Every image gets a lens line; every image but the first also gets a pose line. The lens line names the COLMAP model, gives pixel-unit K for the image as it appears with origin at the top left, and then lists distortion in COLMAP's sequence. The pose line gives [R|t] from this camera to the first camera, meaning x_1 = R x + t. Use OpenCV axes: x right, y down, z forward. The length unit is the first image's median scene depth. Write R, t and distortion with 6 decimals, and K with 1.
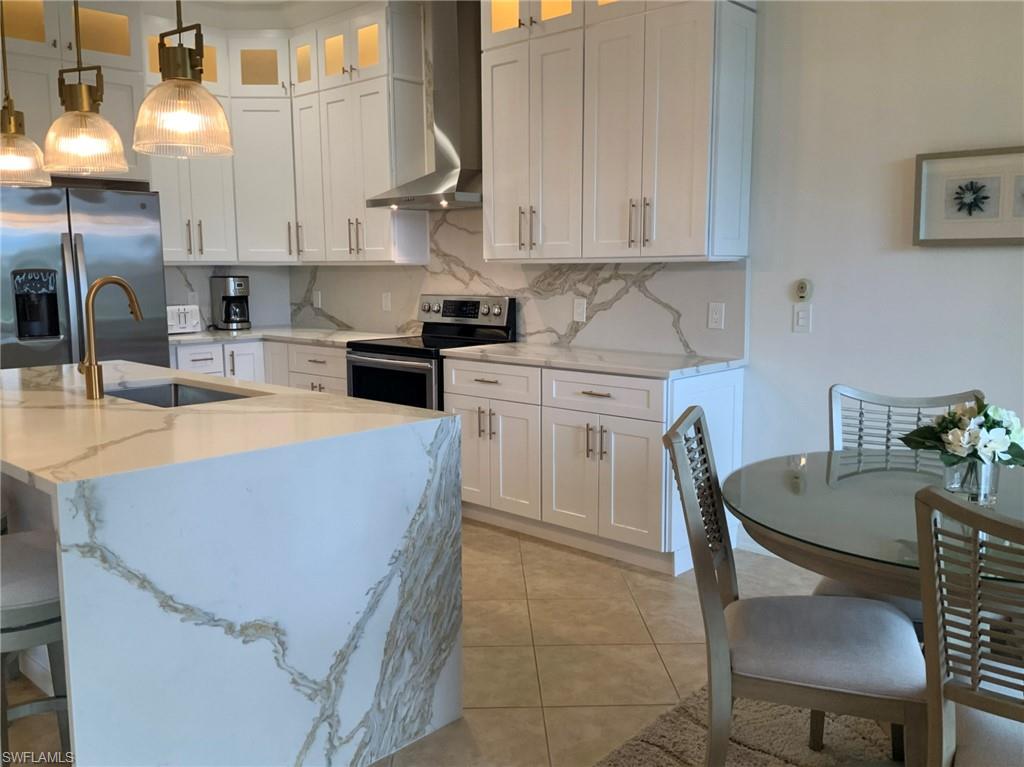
lens RADIAL K [[874.0, 0, 544.8], [0, 874.0, 385.6], [0, 0, 1]] dist [0.064171, -0.141958]
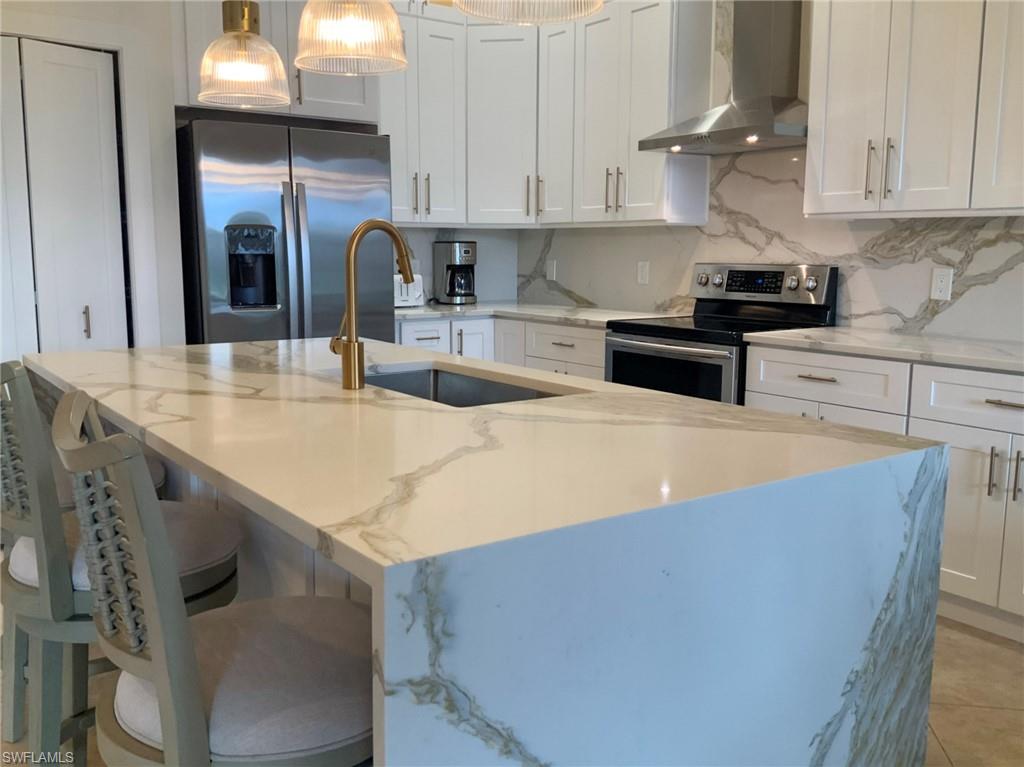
lens RADIAL K [[874.0, 0, 513.1], [0, 874.0, 385.3], [0, 0, 1]] dist [0.064171, -0.141958]
pose [[0.980807, 0.038166, -0.191210, -0.167887], [-0.035071, 0.999194, 0.019546, -0.004542], [0.191802, -0.012465, 0.981355, 0.219663]]
